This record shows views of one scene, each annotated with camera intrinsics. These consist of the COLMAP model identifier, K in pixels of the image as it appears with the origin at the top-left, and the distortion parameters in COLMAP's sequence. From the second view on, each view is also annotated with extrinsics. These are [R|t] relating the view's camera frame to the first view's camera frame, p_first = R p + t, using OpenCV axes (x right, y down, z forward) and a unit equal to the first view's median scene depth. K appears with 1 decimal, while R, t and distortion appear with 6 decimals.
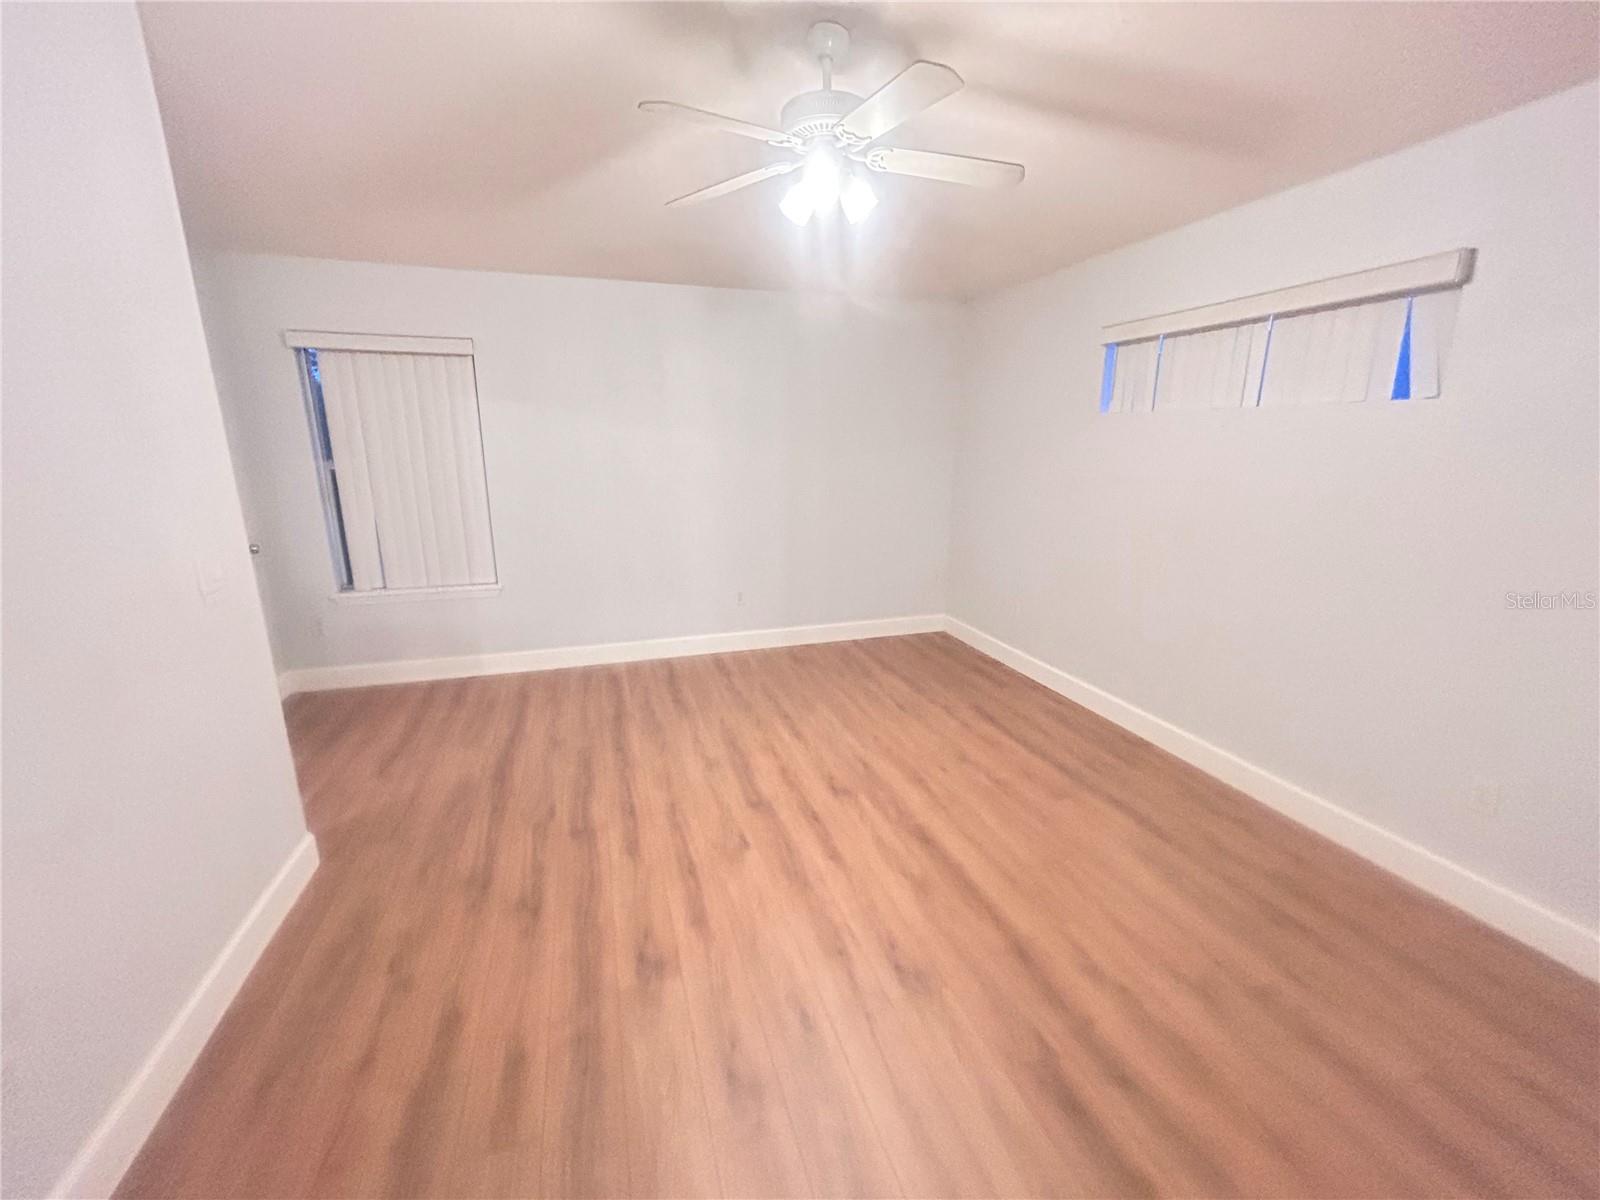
lens RADIAL K [[646.6, 0, 795.7], [0, 646.6, 597.7], [0, 0, 1]] dist [0.000185, 0.000583]
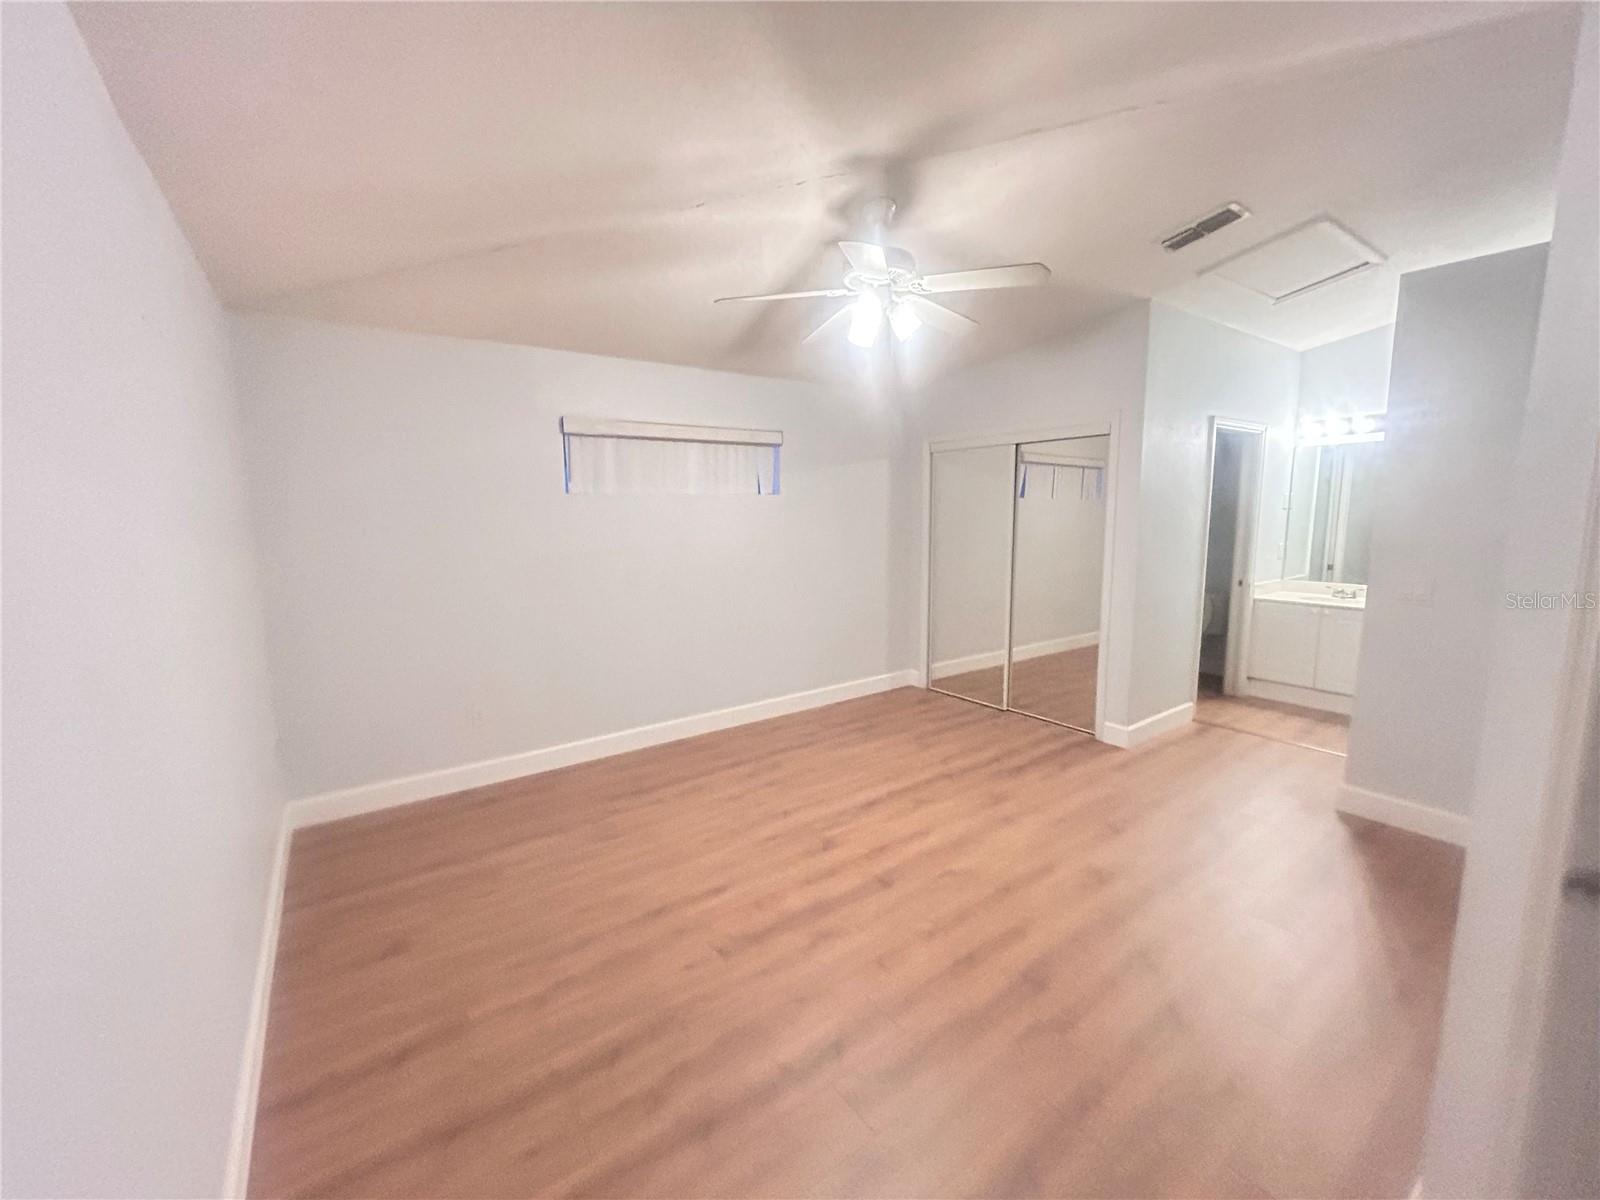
lens RADIAL K [[646.6, 0, 795.7], [0, 646.6, 597.7], [0, 0, 1]] dist [0.000185, 0.000583]
pose [[-0.311154, -0.128203, 0.941673, -0.881671], [0.237140, 0.949043, 0.207563, -0.322146], [-0.920298, 0.287892, -0.264896, 1.255457]]
